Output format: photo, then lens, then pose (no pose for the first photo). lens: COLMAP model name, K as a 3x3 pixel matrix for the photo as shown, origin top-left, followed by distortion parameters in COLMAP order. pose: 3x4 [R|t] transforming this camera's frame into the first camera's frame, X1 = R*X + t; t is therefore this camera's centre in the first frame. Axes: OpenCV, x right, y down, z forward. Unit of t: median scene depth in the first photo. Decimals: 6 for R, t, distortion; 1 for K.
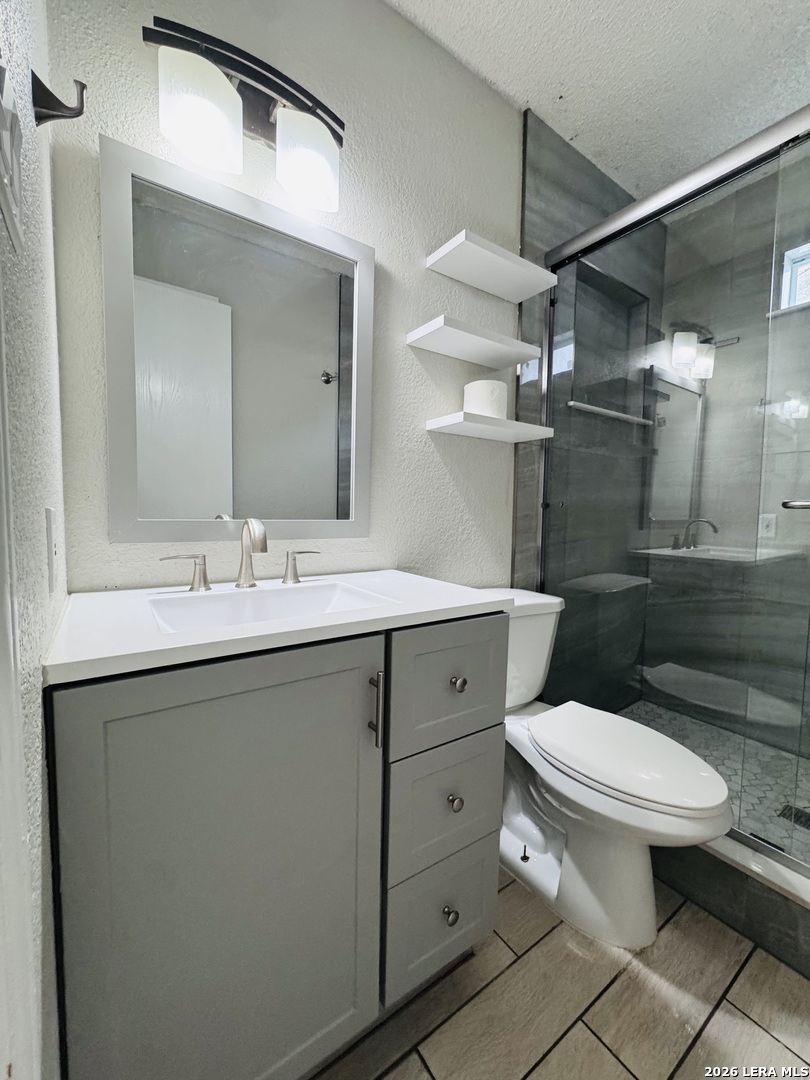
lens RADIAL K [[433.7, 0, 403.0], [0, 433.7, 540.5], [0, 0, 1]] dist [-0.003906, 0.000212]
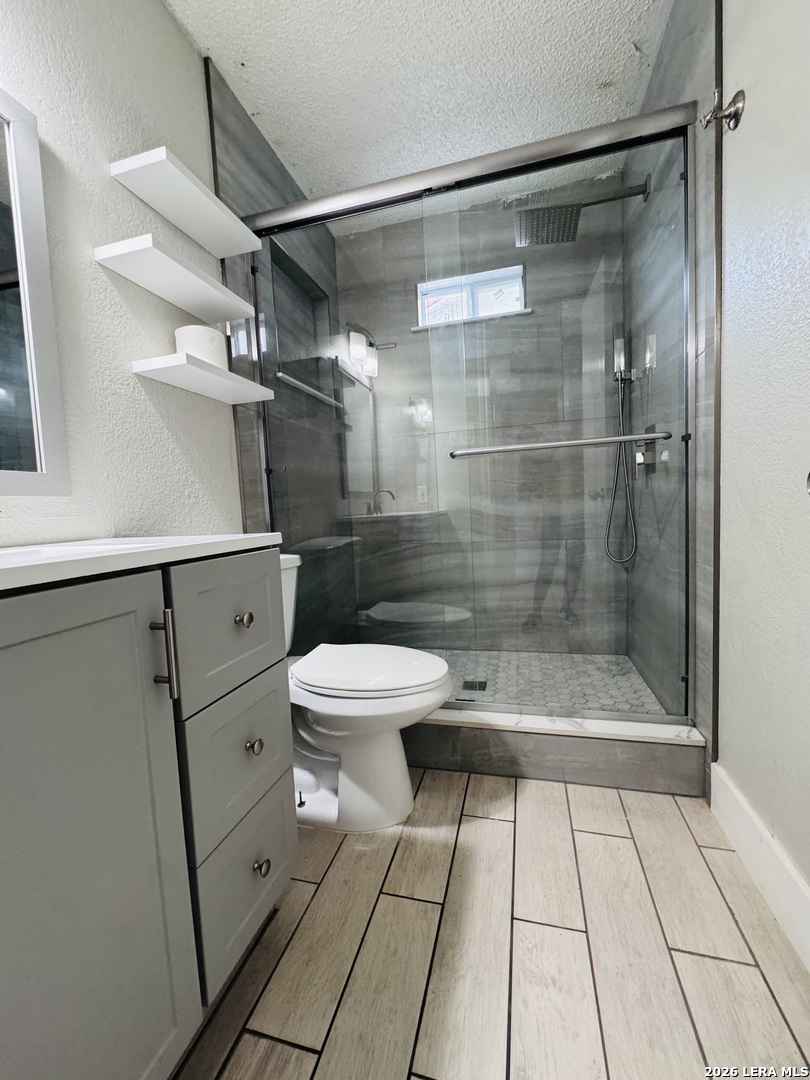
lens RADIAL K [[433.7, 0, 408.8], [0, 433.7, 537.6], [0, 0, 1]] dist [-0.003906, 0.000212]
pose [[0.759469, -0.103064, 0.642327, -0.117687], [0.107107, 0.993706, 0.032805, 0.098839], [-0.641665, 0.043883, 0.765728, 0.023486]]
